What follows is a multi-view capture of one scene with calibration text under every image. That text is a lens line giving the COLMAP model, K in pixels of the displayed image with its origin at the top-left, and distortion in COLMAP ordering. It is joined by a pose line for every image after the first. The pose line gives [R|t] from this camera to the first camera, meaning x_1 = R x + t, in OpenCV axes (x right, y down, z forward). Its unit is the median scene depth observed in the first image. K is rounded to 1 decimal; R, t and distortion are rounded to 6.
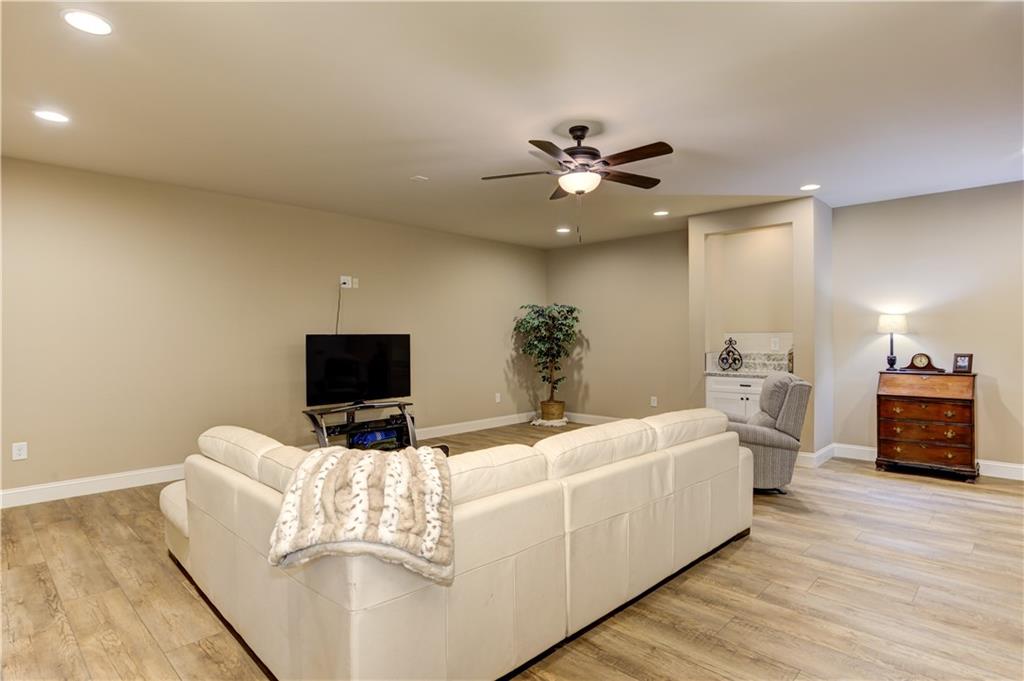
lens RADIAL K [[556.1, 0, 512.0], [0, 556.1, 340.5], [0, 0, 1]] dist [-0.000213, -0.000051]
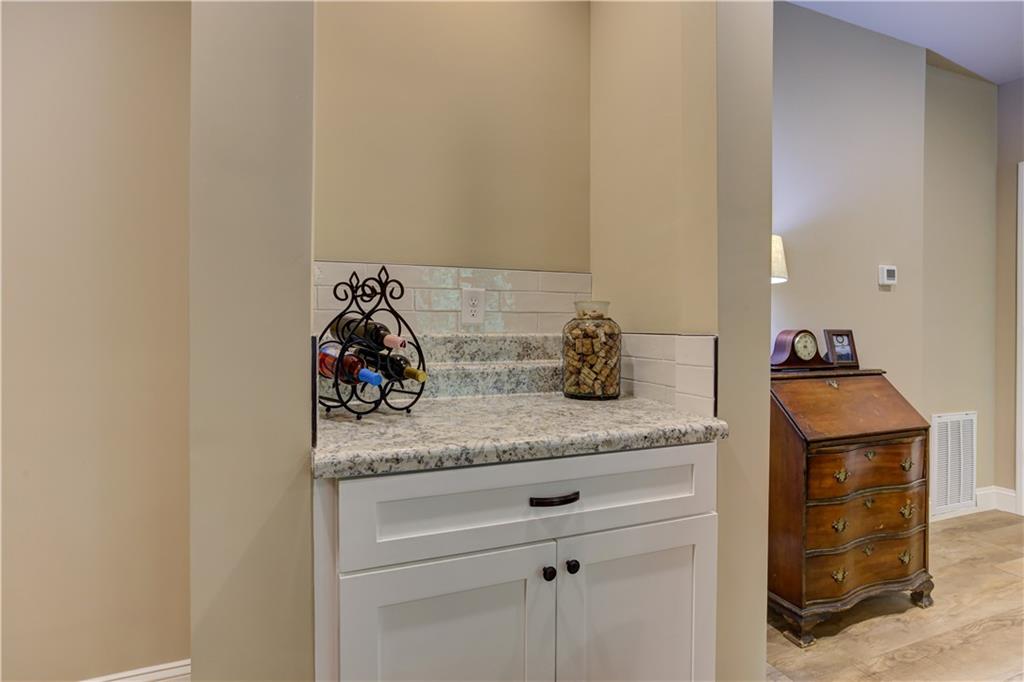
lens RADIAL K [[478.9, 0, 512.3], [0, 478.9, 329.0], [0, 0, 1]] dist [-0.000230, -0.000023]
pose [[0.413424, -0.003427, 0.910532, 0.284037], [-0.004305, 0.999974, 0.005718, 0.021170], [-0.910528, -0.006284, 0.413399, 1.041155]]
